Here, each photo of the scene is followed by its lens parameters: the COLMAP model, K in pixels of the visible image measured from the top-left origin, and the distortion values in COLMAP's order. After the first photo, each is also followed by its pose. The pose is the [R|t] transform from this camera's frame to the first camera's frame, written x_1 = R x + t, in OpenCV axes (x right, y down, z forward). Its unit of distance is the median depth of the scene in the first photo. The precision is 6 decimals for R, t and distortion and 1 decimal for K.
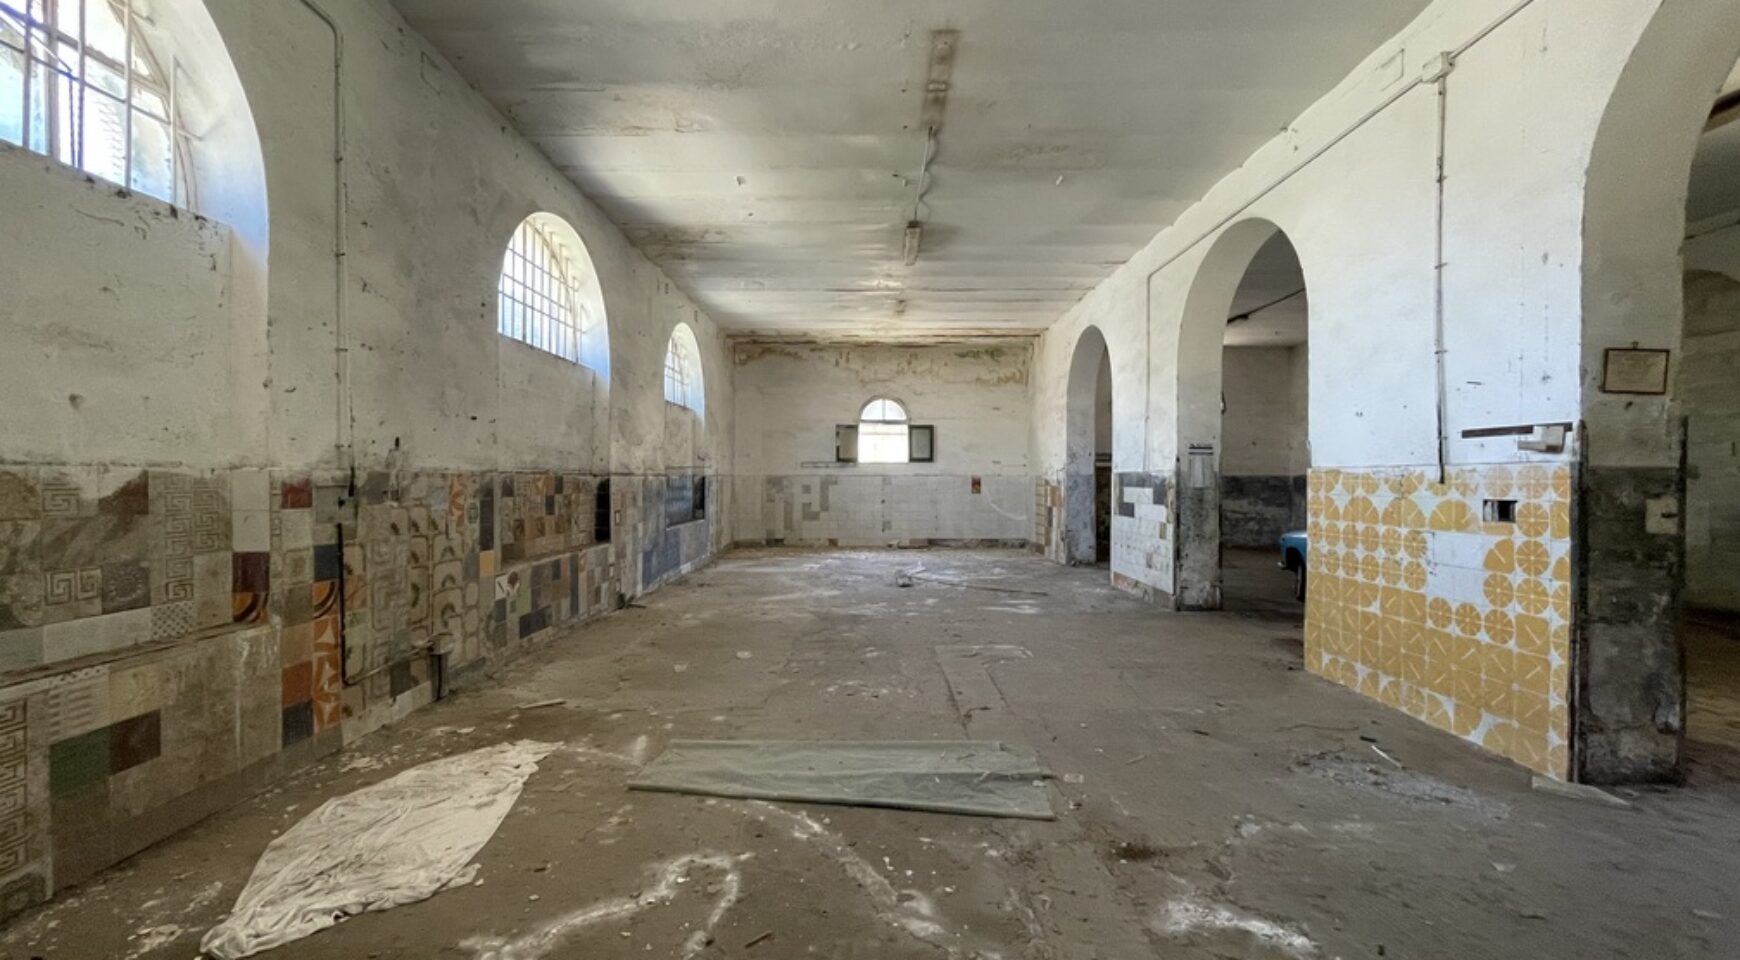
lens RADIAL K [[707.4, 0, 871.2], [0, 707.4, 481.1], [0, 0, 1]] dist [-0.001789, -0.000470]
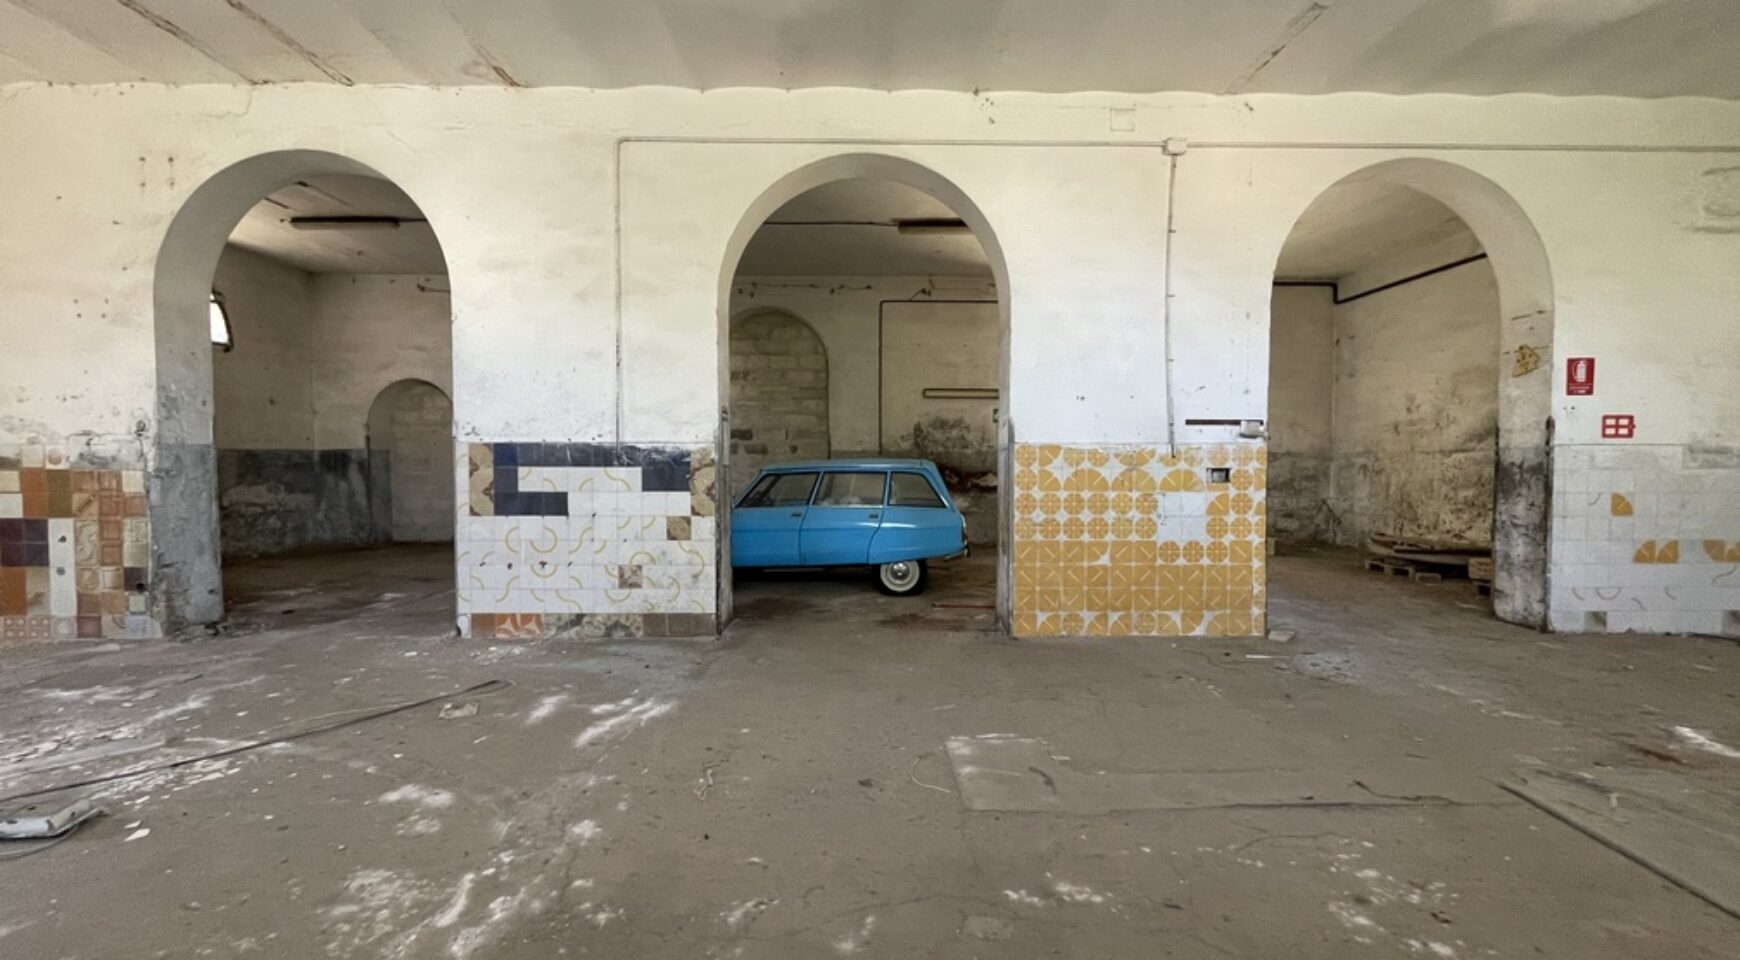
lens RADIAL K [[707.4, 0, 871.6], [0, 707.4, 480.4], [0, 0, 1]] dist [-0.001789, -0.000470]
pose [[-0.013945, -0.035582, 0.999269, -0.497928], [0.002347, 0.999363, 0.035618, -0.001787], [-0.999900, 0.002842, -0.013852, 1.444101]]
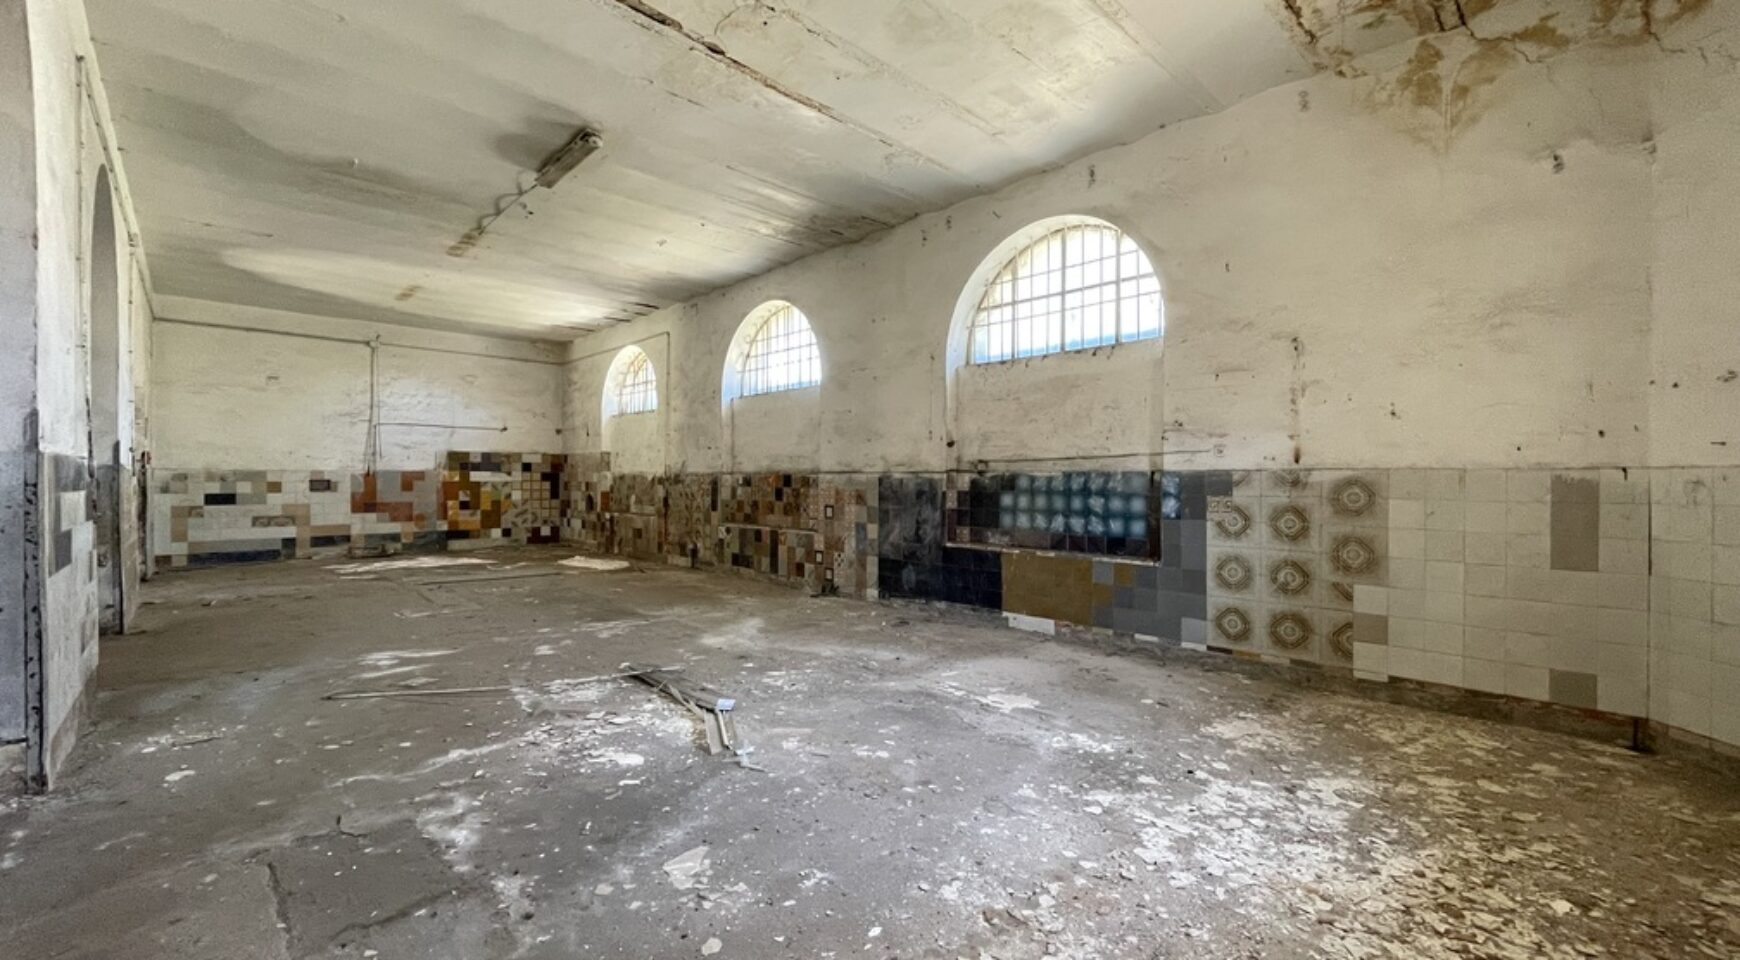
lens RADIAL K [[707.4, 0, 870.7], [0, 707.4, 481.0], [0, 0, 1]] dist [-0.001789, -0.000470]
pose [[-0.726011, 0.000079, -0.687683, 0.614347], [-0.006264, 0.999958, 0.006729, -0.007431], [0.687655, 0.009193, -0.725980, 3.209853]]
